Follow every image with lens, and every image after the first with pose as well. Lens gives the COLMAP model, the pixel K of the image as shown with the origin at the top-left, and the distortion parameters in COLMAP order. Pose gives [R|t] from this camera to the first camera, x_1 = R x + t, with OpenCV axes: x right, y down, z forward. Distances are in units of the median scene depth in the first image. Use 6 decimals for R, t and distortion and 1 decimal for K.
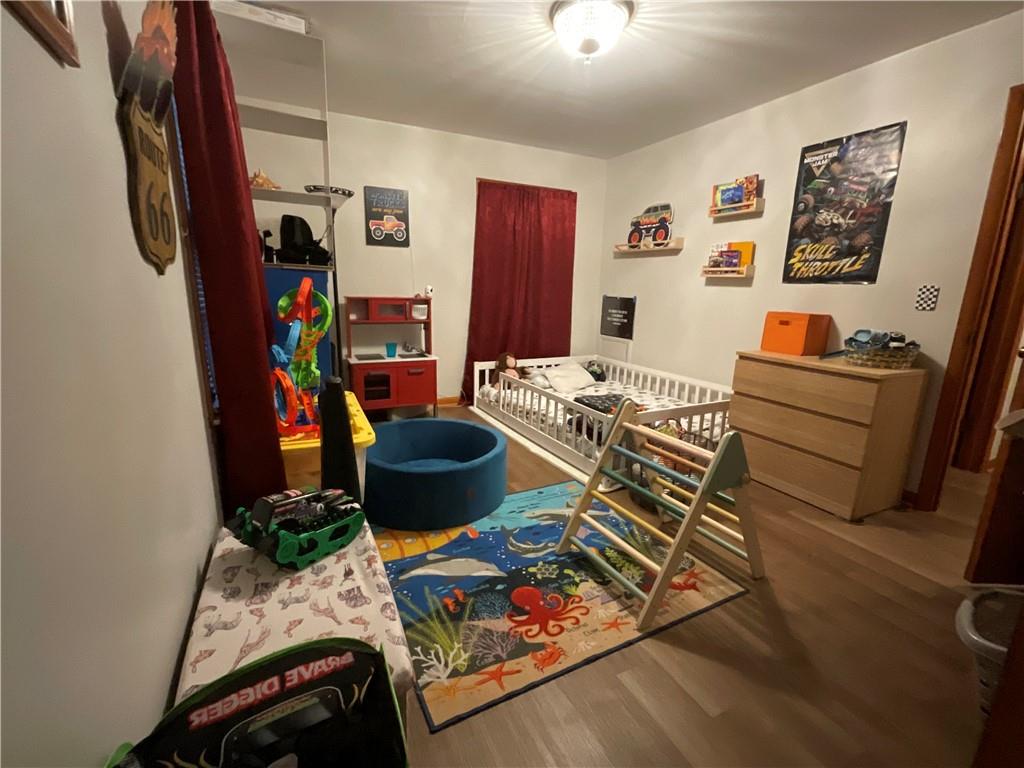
lens RADIAL K [[453.5, 0, 512.0], [0, 453.5, 384.0], [0, 0, 1]] dist [-0.002690, -0.000231]
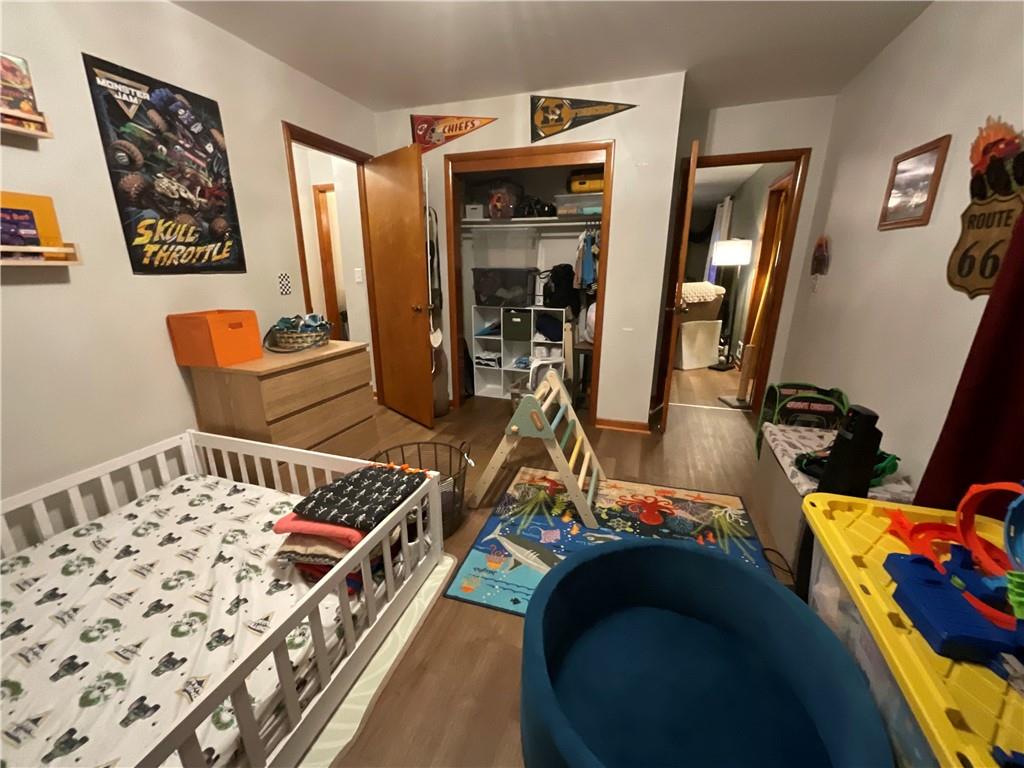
lens RADIAL K [[414.4, 0, 512.0], [0, 414.4, 384.0], [0, 0, 1]] dist [-0.000682, 0.000003]
pose [[-0.709093, -0.217782, 0.670640, -0.255548], [0.128551, 0.895239, 0.426639, -0.291984], [-0.693297, 0.388738, -0.606812, 1.147829]]
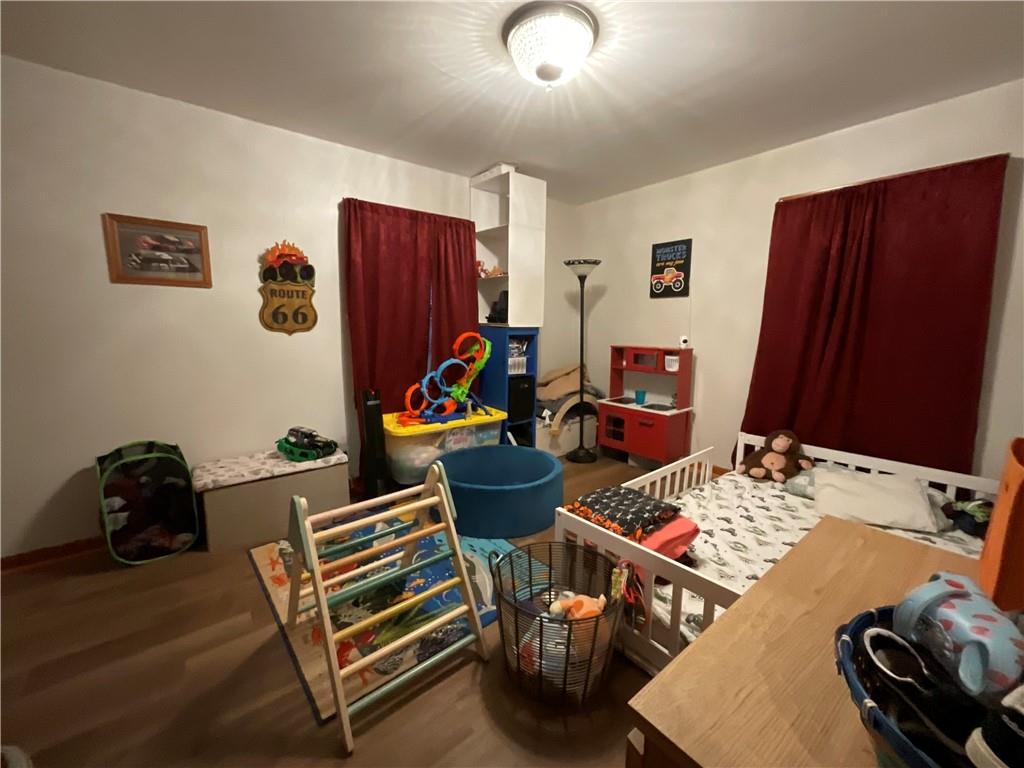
lens RADIAL K [[410.3, 0, 512.6], [0, 410.3, 388.0], [0, 0, 1]] dist [0.001783, -0.000127]
pose [[0.235763, 0.134345, -0.962480, 0.767065], [-0.205539, 0.974887, 0.085729, -0.156956], [0.949826, 0.177616, 0.257455, 0.645062]]
